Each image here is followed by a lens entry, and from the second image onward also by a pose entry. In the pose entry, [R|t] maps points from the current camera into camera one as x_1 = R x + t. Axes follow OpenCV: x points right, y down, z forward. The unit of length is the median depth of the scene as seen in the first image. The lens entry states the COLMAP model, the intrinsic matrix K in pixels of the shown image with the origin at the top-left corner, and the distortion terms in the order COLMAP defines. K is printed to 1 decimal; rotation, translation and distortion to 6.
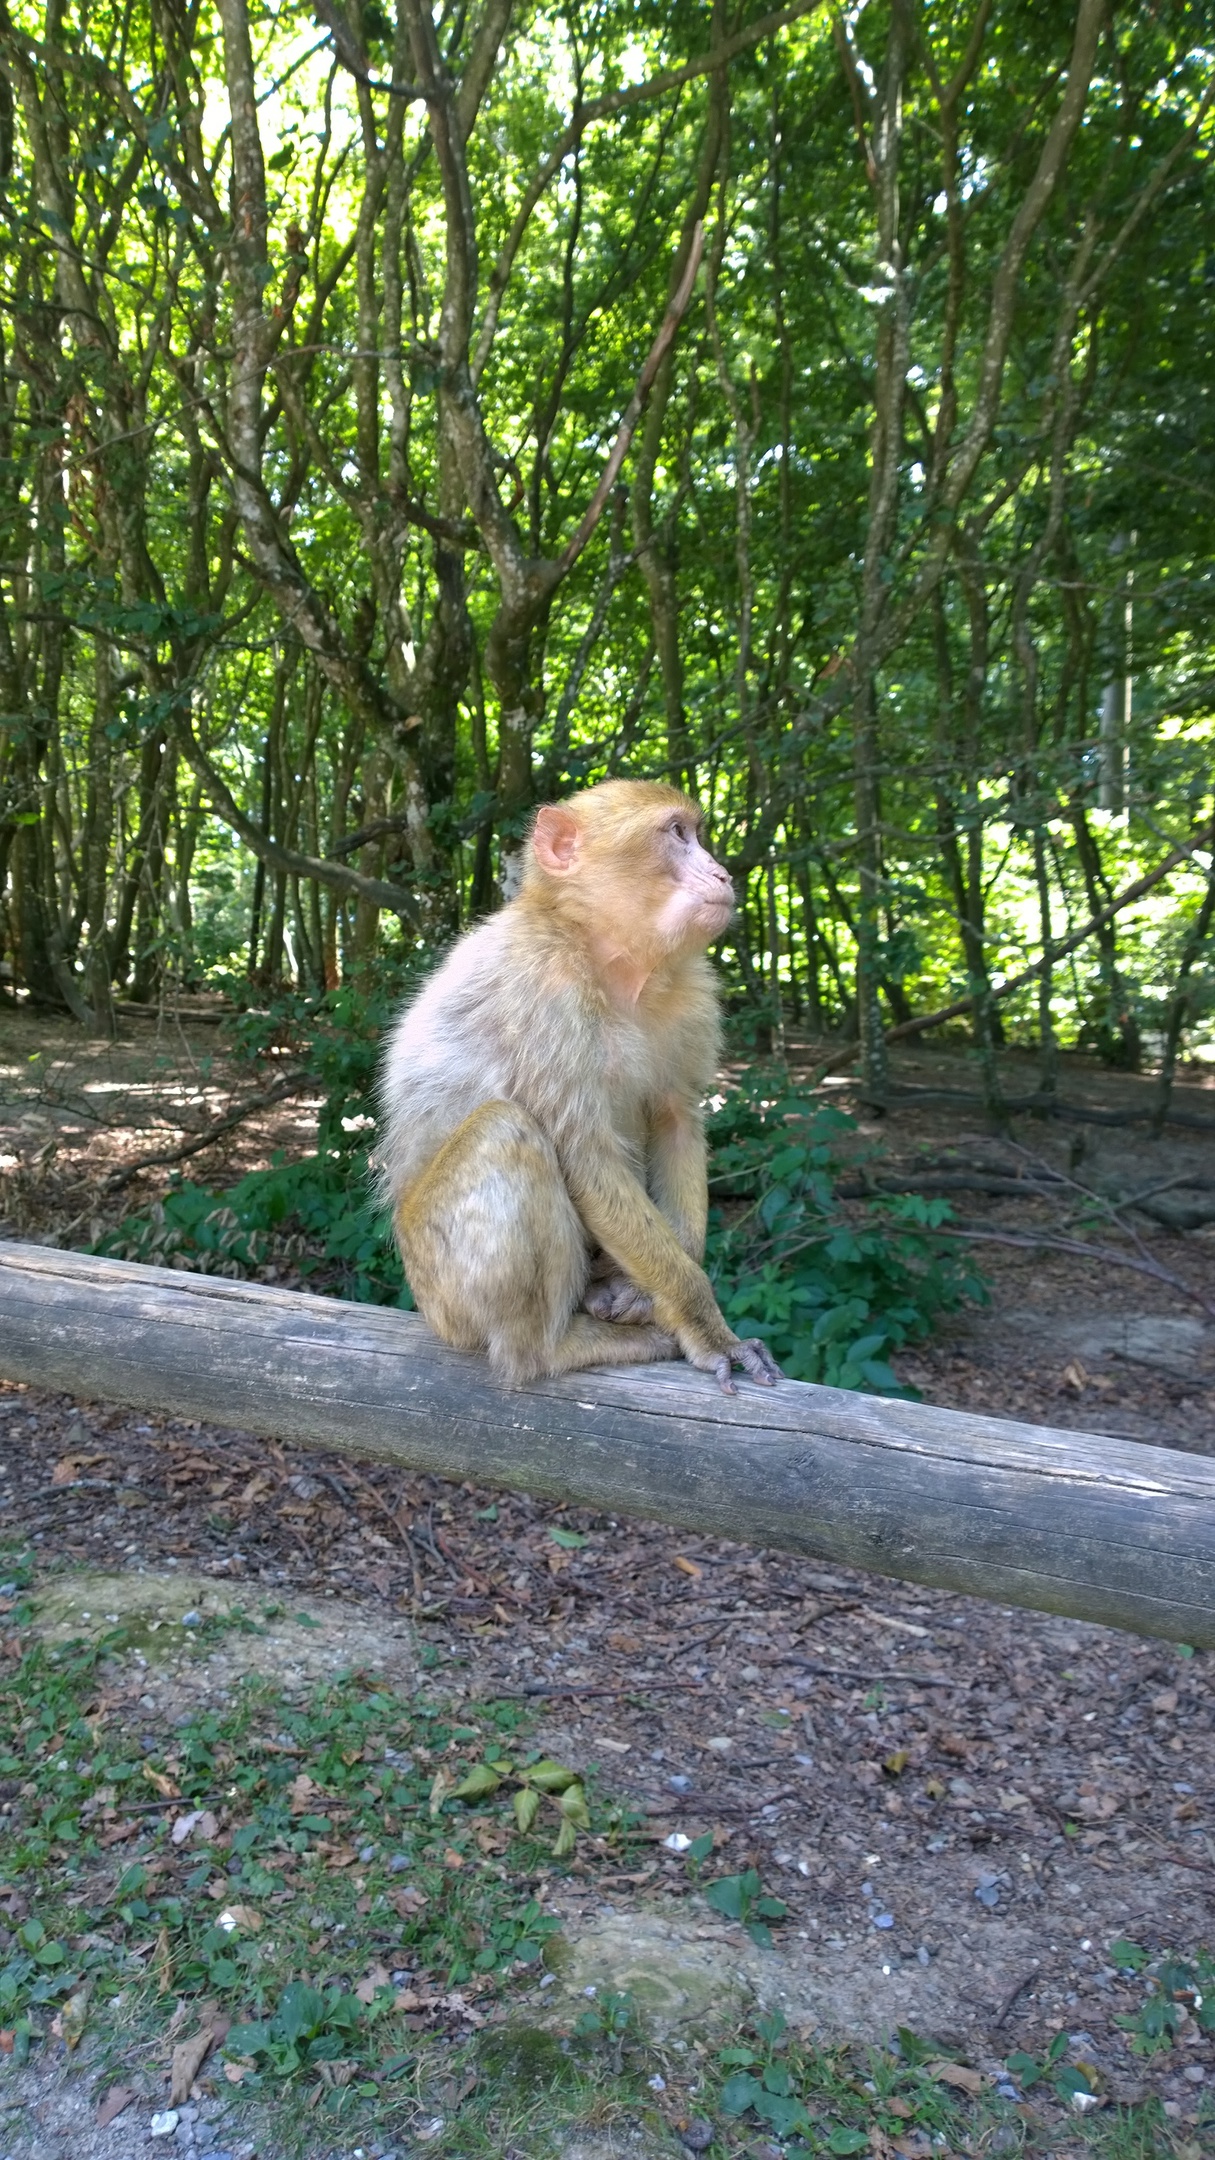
lens RADIAL K [[1798.4, 0, 612.0], [0, 1798.4, 1090.4], [0, 0, 1]] dist [0.032897, 0.020113]
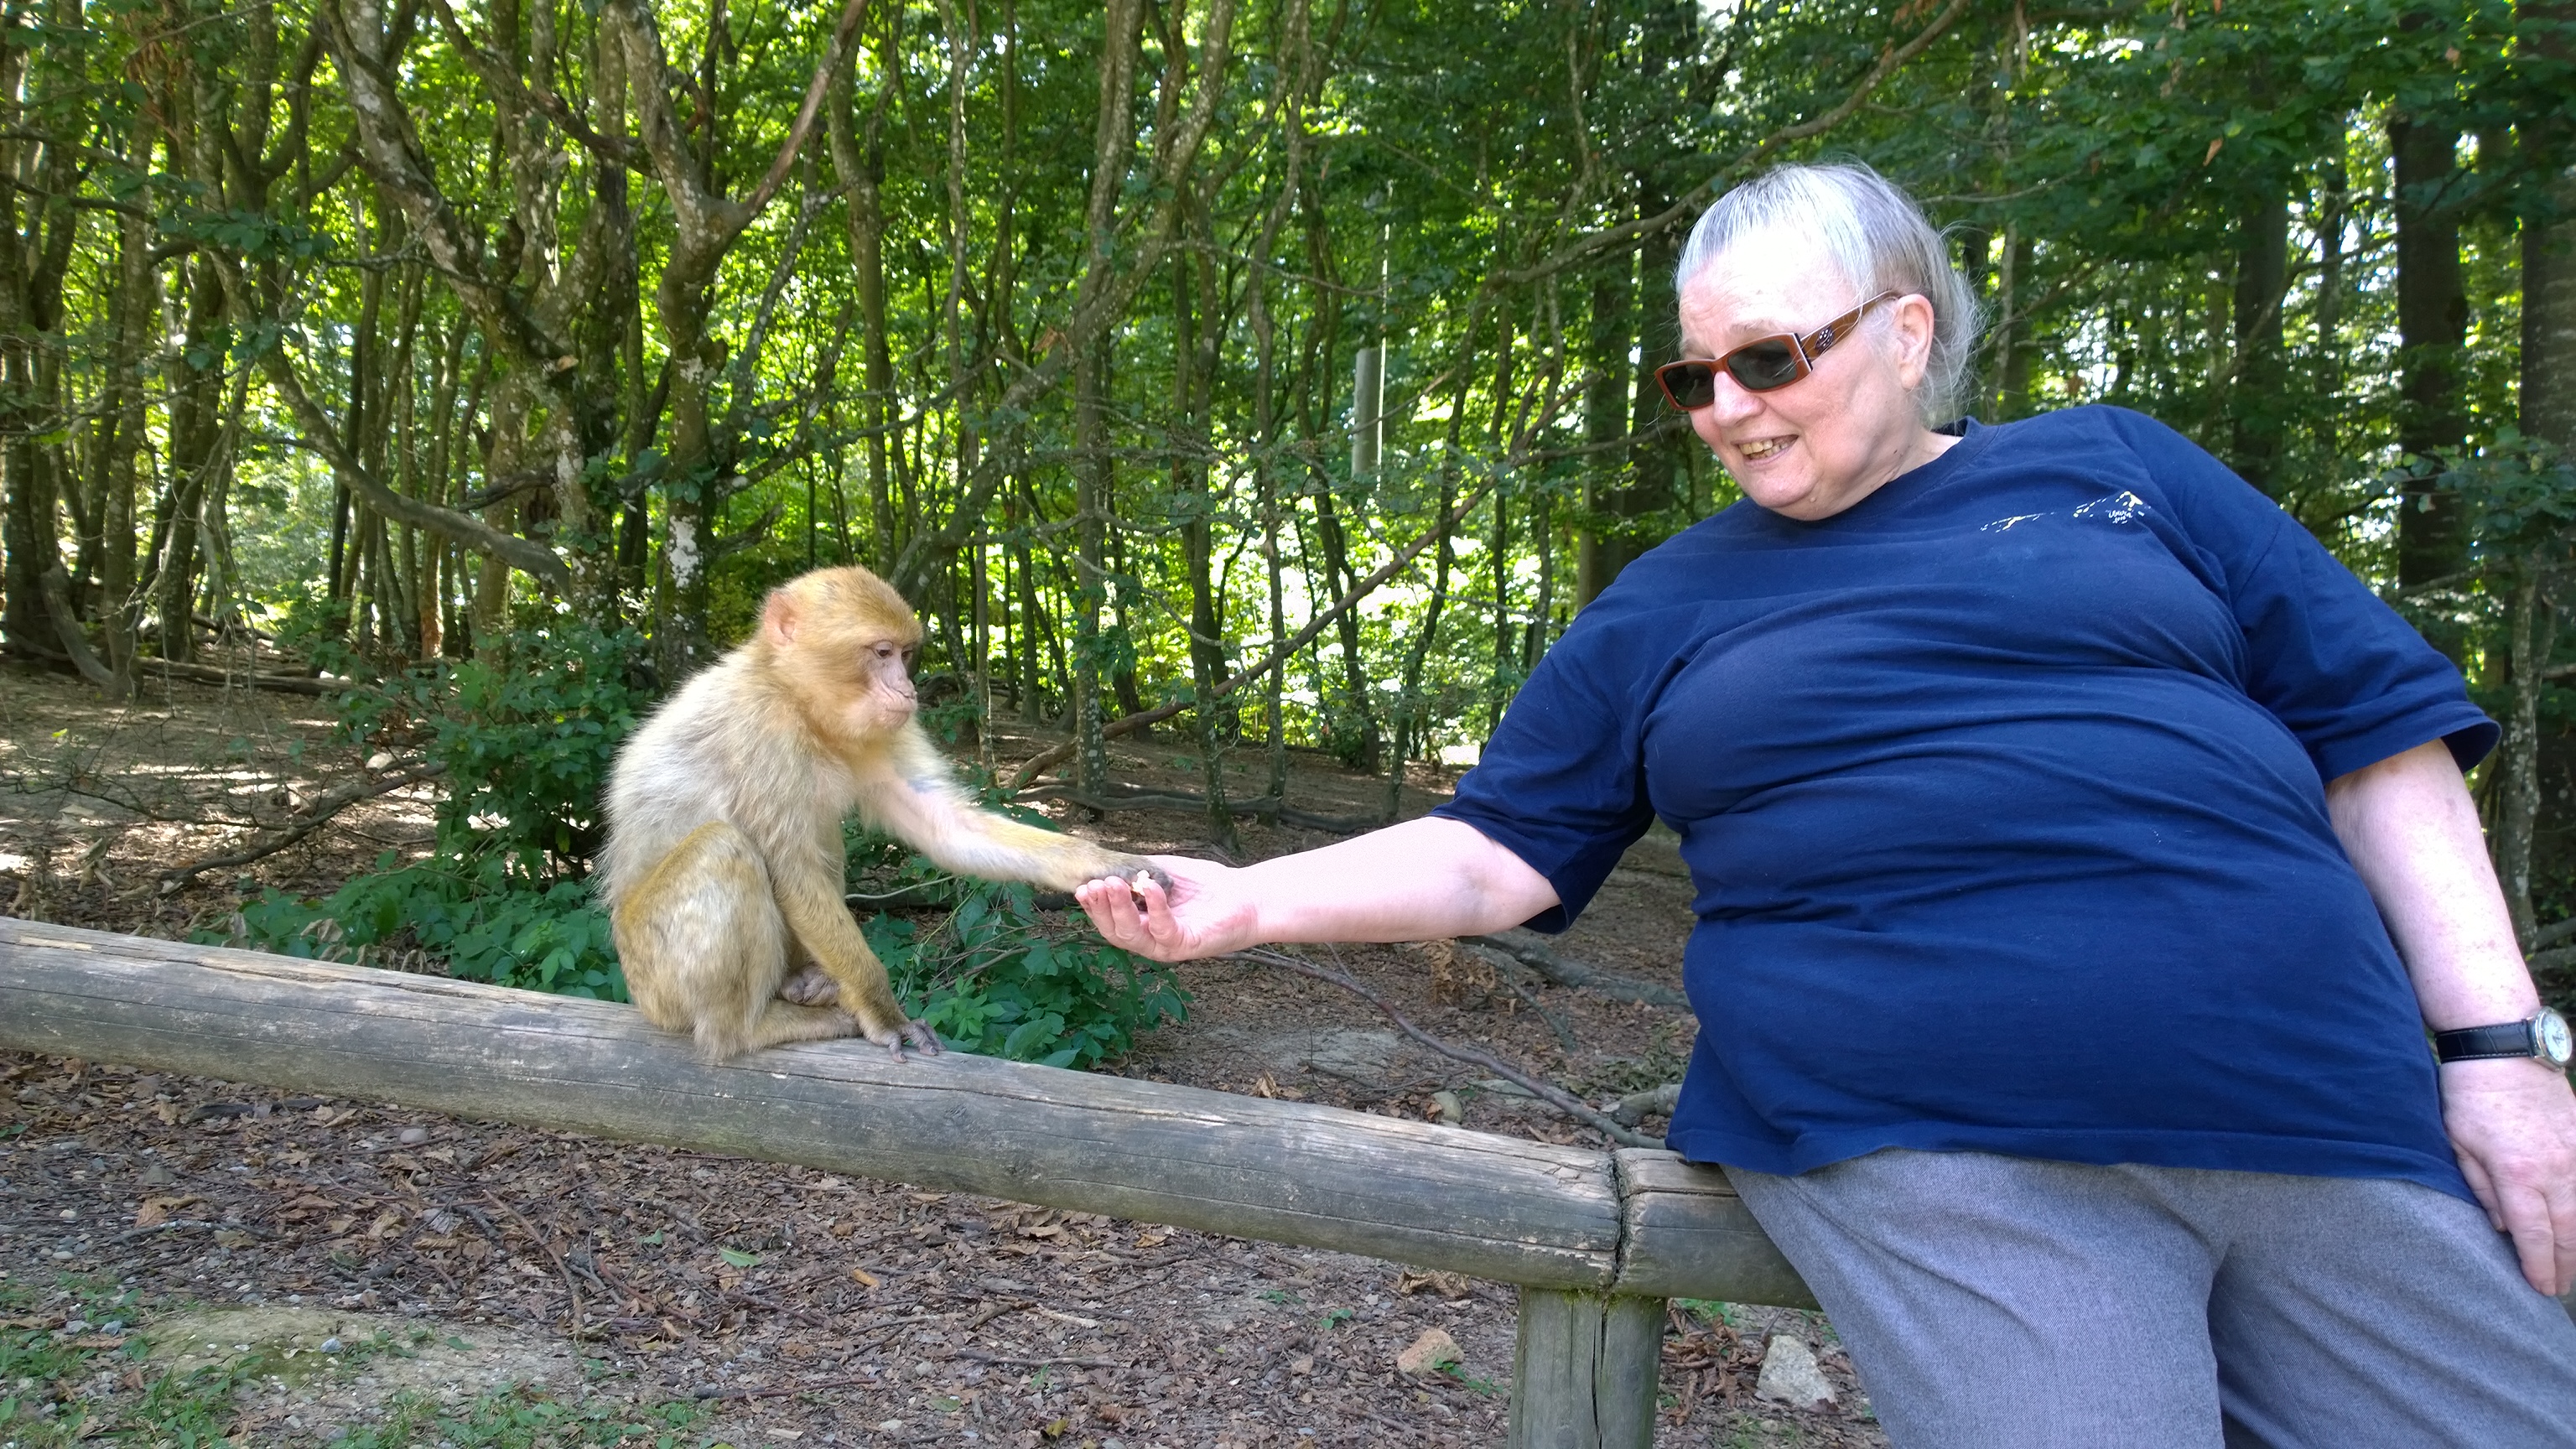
lens RADIAL K [[2144.8, 0, 1295.4], [0, 2144.8, 739.1], [0, 0, 1]] dist [0.032897, 0.020113]
pose [[0.973033, 0.022437, 0.229574, -0.004374], [-0.017806, 0.999594, -0.022224, -0.007883], [-0.229980, 0.017537, 0.973037, -0.154344]]
